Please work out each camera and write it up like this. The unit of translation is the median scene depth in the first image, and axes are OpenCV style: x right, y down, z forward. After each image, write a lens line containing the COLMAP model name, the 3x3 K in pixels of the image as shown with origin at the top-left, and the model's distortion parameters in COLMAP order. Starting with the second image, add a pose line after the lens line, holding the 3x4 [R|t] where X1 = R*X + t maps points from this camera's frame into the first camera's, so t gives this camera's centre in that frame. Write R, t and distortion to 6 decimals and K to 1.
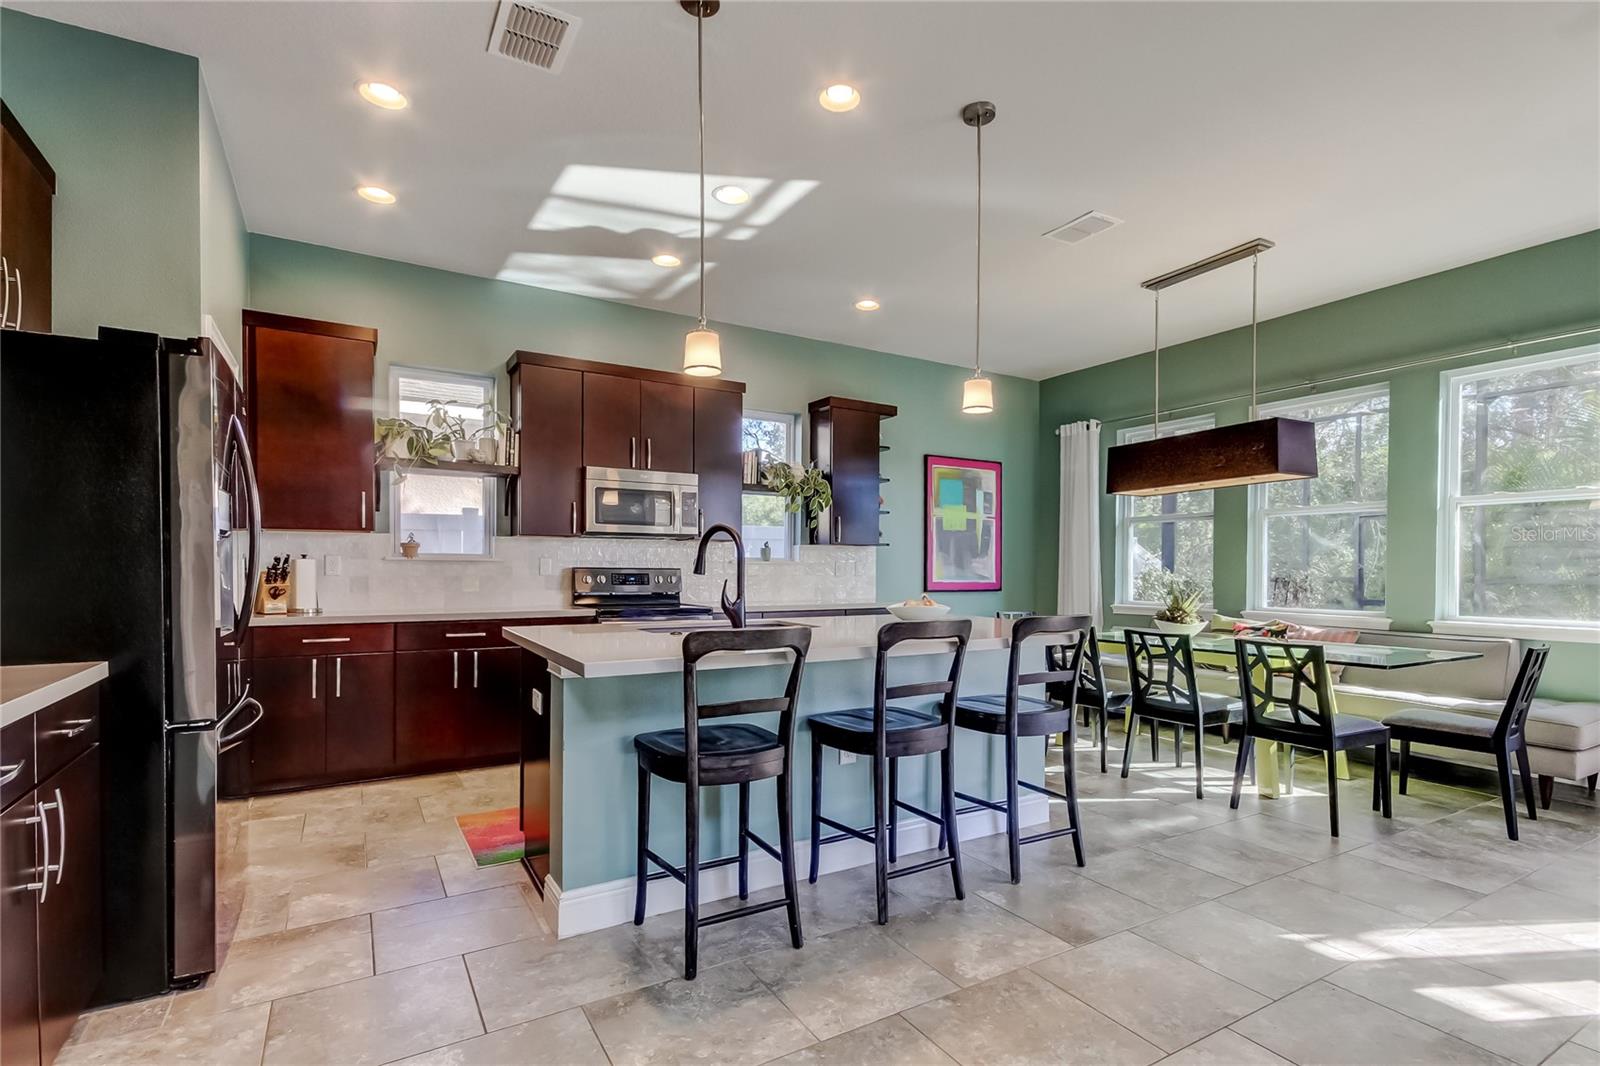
lens RADIAL K [[764.4, 0, 866.7], [0, 764.4, 566.3], [0, 0, 1]] dist [0.021155, -0.002371]
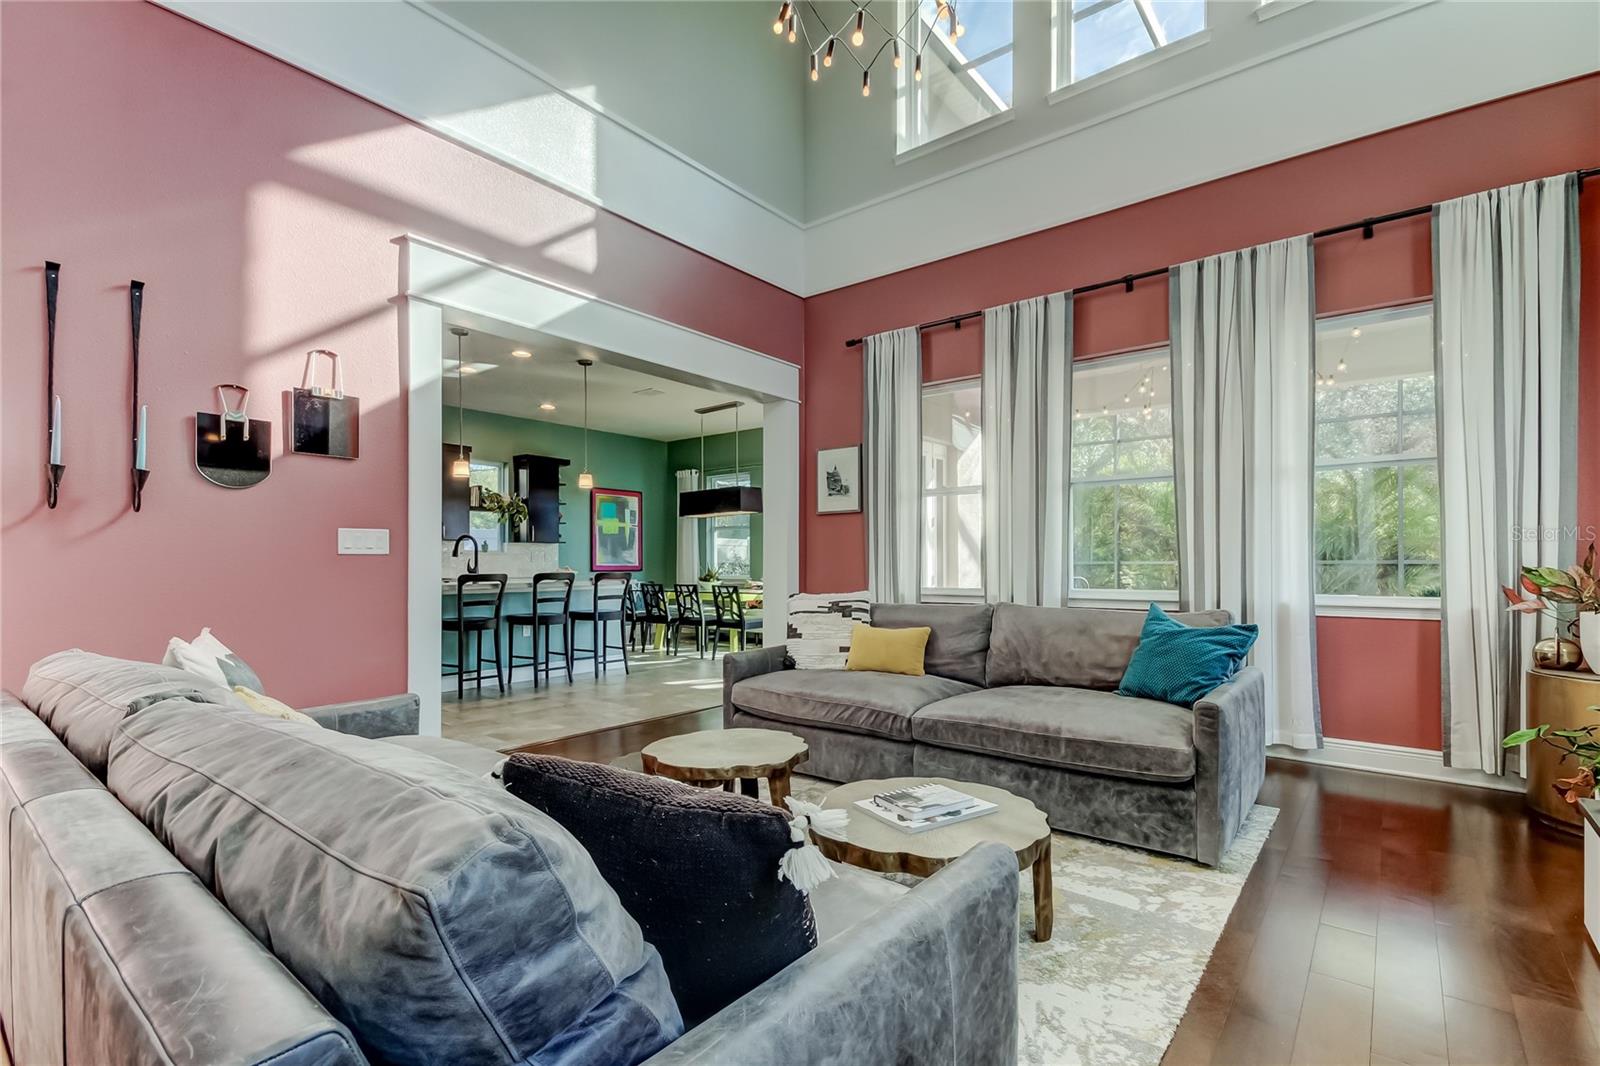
lens RADIAL K [[764.4, 0, 810.8], [0, 764.4, 549.8], [0, 0, 1]] dist [0.021155, -0.002371]
pose [[0.961043, -0.001022, 0.276398, 0.117191], [0.005010, 0.999893, -0.013722, 0.018751], [-0.276354, 0.014573, 0.960945, -1.067236]]
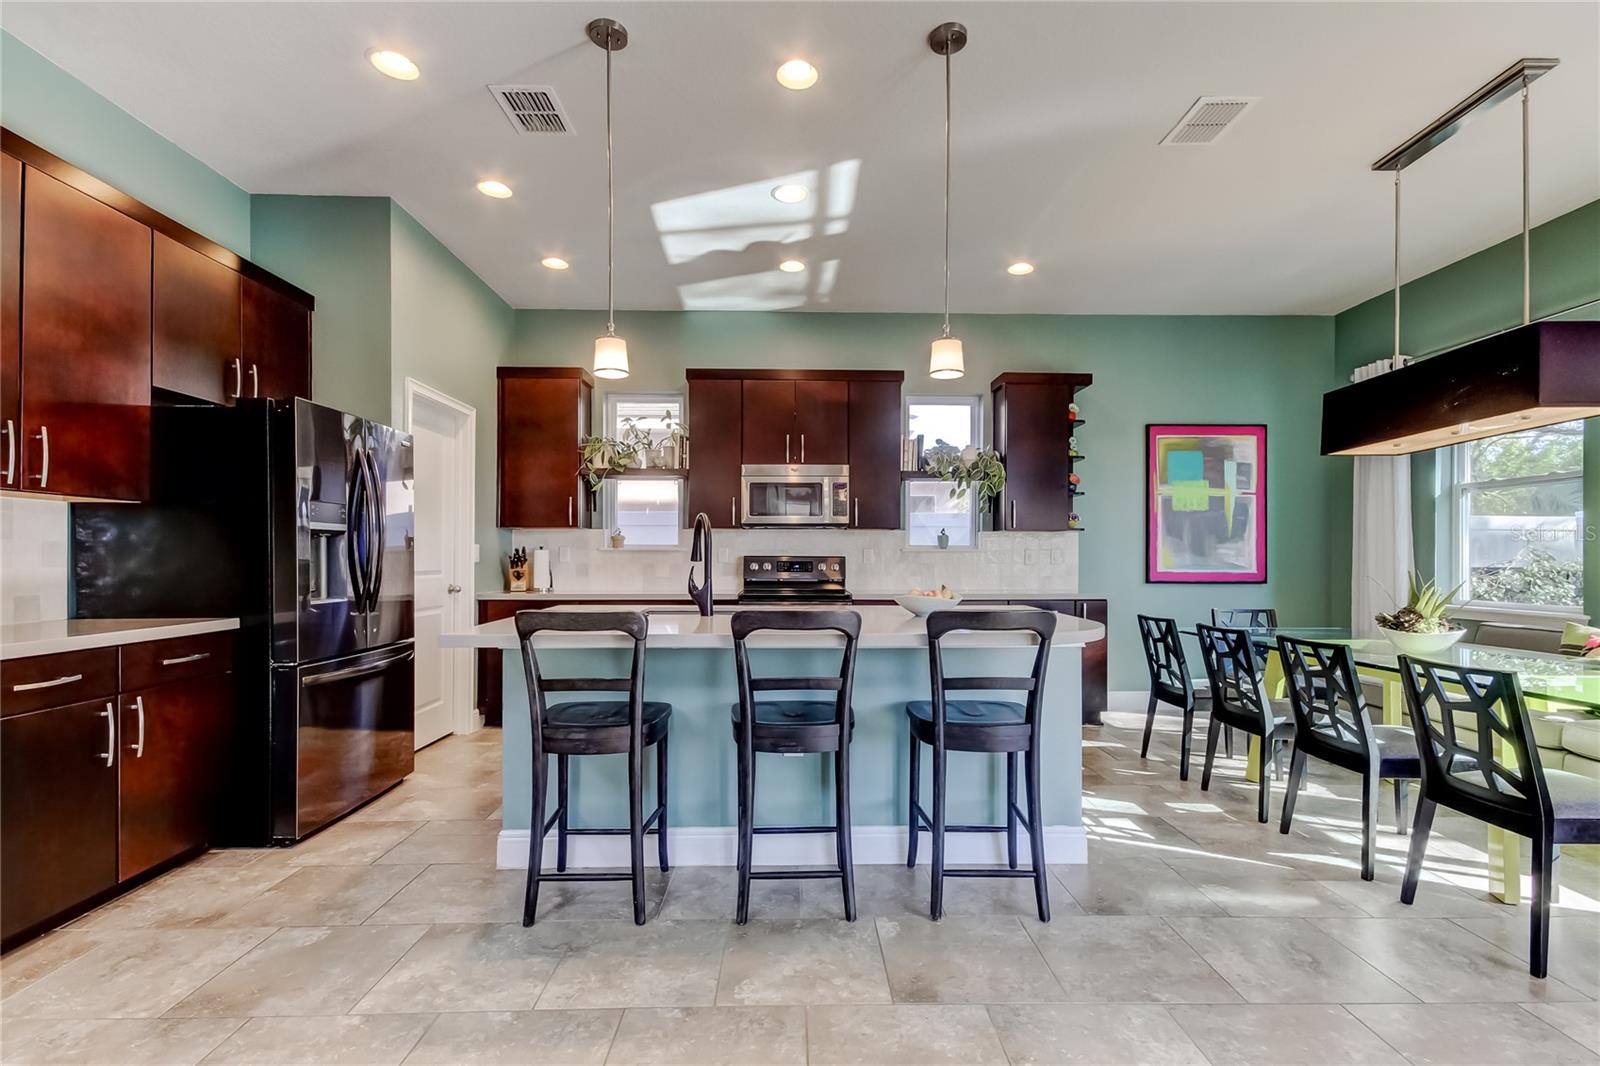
lens RADIAL K [[764.4, 0, 853.7], [0, 764.4, 549.7], [0, 0, 1]] dist [0.021155, -0.002371]
pose [[0.863245, -0.008085, -0.504720, 0.345990], [0.003958, 0.999949, -0.009249, 0.003826], [0.504769, 0.005987, 0.863234, 0.130406]]
